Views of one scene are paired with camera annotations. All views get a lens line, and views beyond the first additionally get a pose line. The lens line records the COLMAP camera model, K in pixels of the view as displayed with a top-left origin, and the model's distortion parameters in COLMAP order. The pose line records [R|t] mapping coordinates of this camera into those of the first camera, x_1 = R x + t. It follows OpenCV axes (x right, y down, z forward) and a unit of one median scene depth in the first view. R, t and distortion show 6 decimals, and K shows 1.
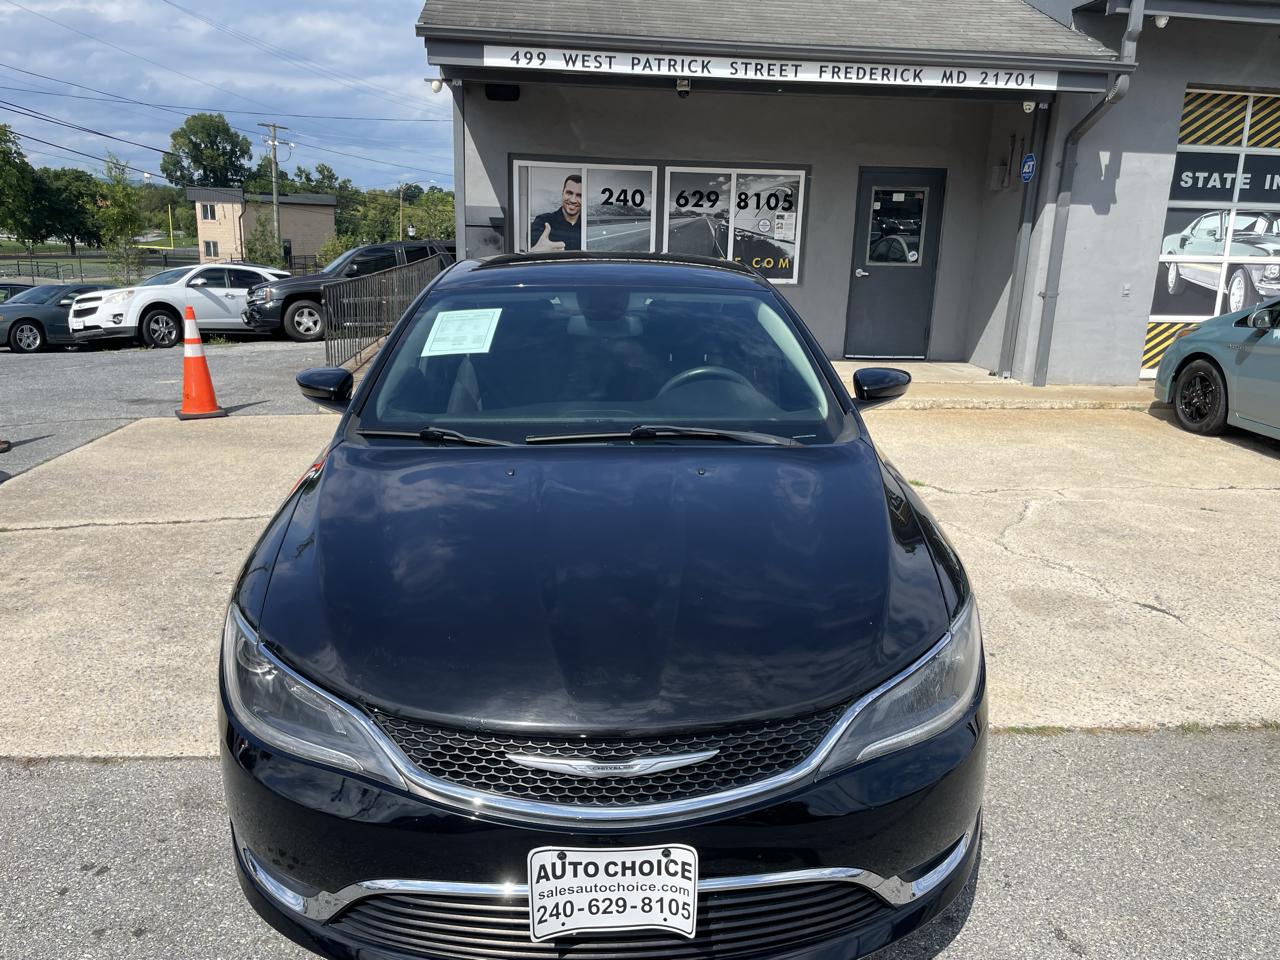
lens RADIAL K [[970.5, 0, 640.2], [0, 970.5, 478.5], [0, 0, 1]] dist [0.086483, -0.117408]
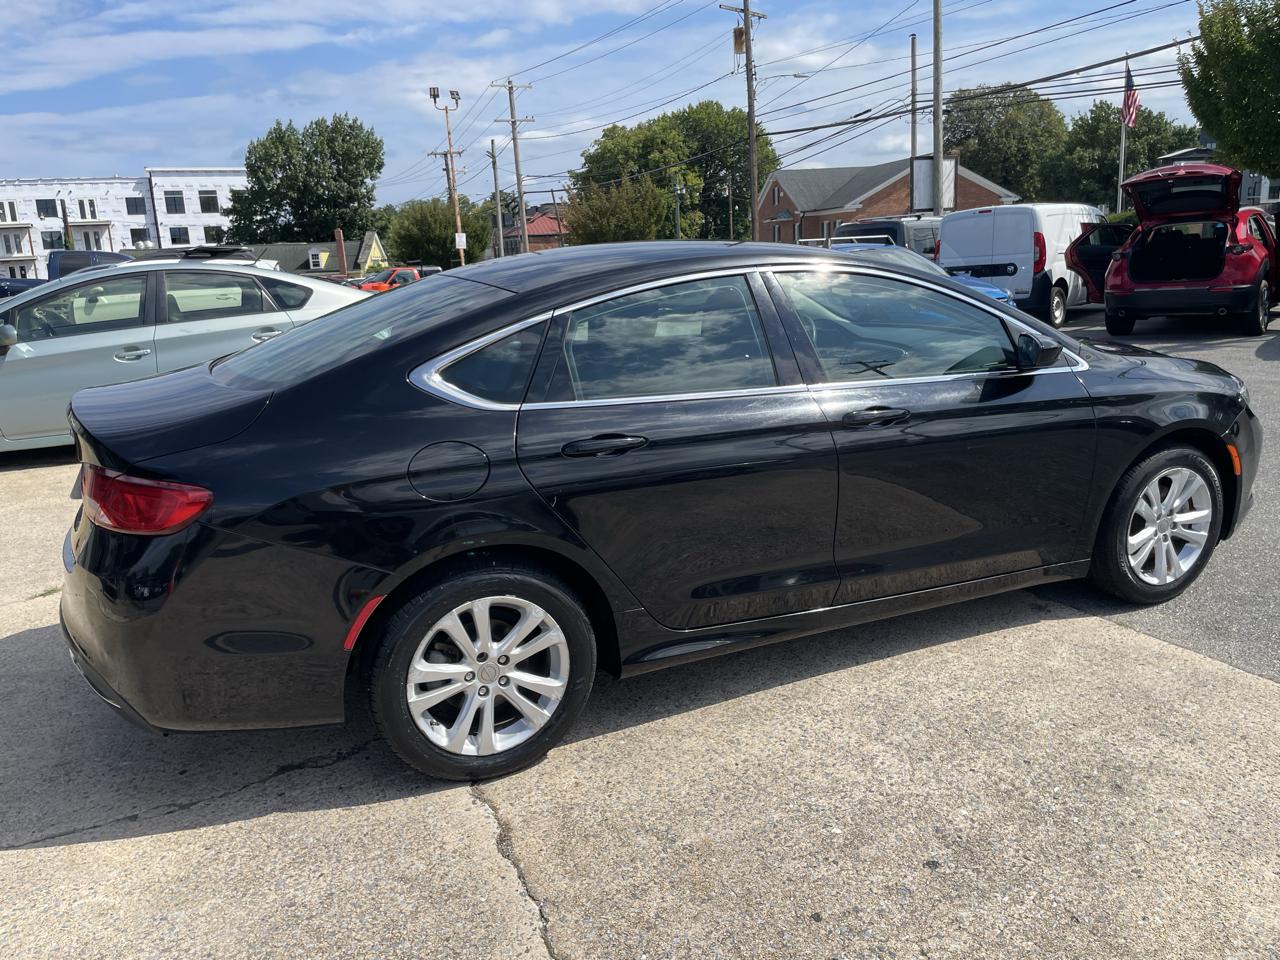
lens RADIAL K [[972.8, 0, 648.4], [0, 972.8, 465.4], [0, 0, 1]] dist [0.084447, -0.115177]
pose [[-0.377258, -0.215263, 0.900743, -0.386390], [0.268384, 0.905462, 0.328798, -0.149451], [-0.886367, 0.365787, -0.283820, 0.582506]]
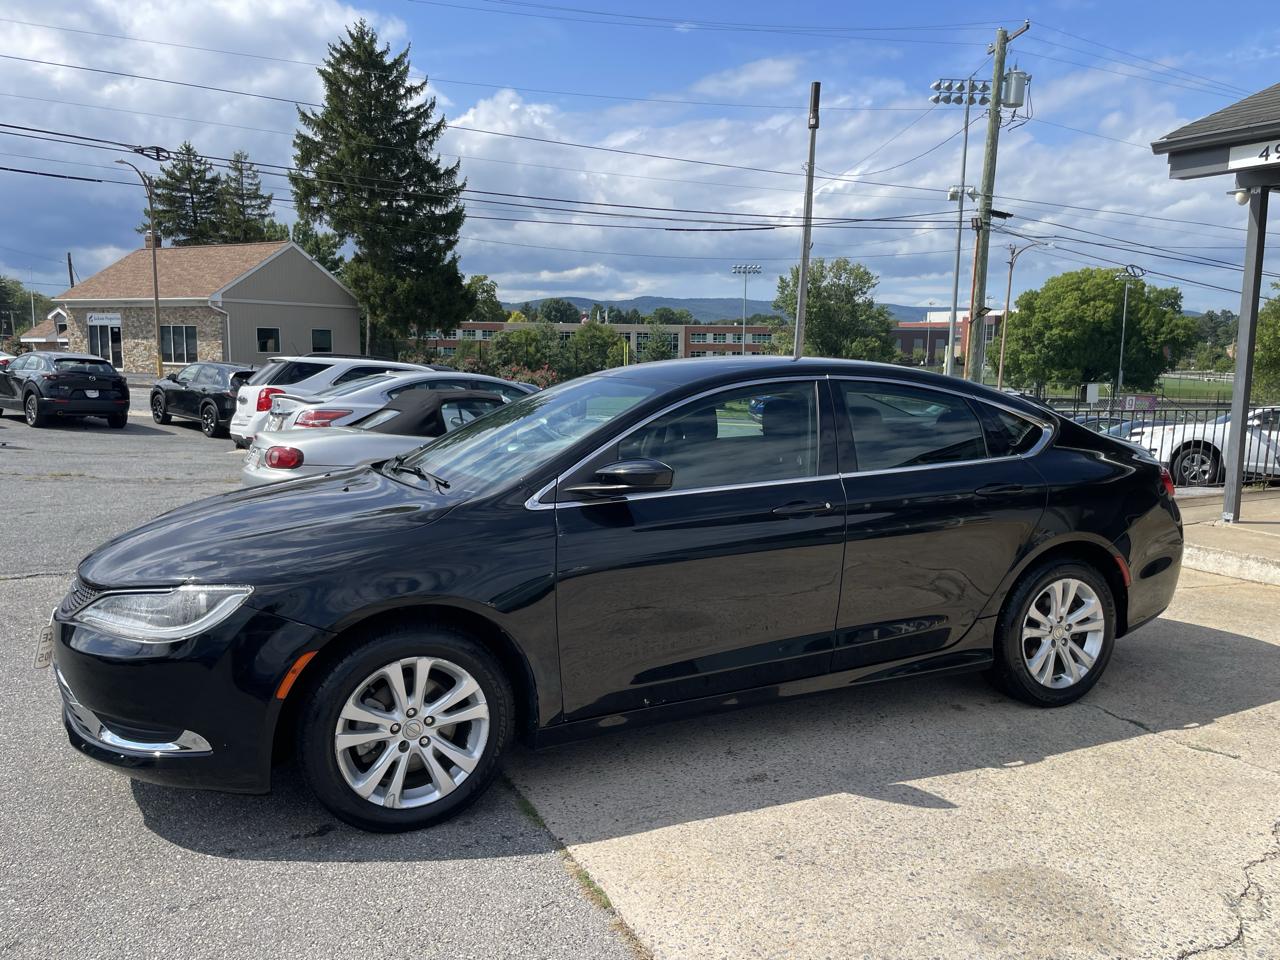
lens RADIAL K [[970.5, 0, 639.9], [0, 970.5, 475.2], [0, 0, 1]] dist [0.086483, -0.117408]
pose [[0.376295, 0.097758, -0.921328, 0.398482], [-0.235913, 0.971751, 0.006756, -0.035830], [0.895962, 0.214811, 0.388727, 0.217238]]
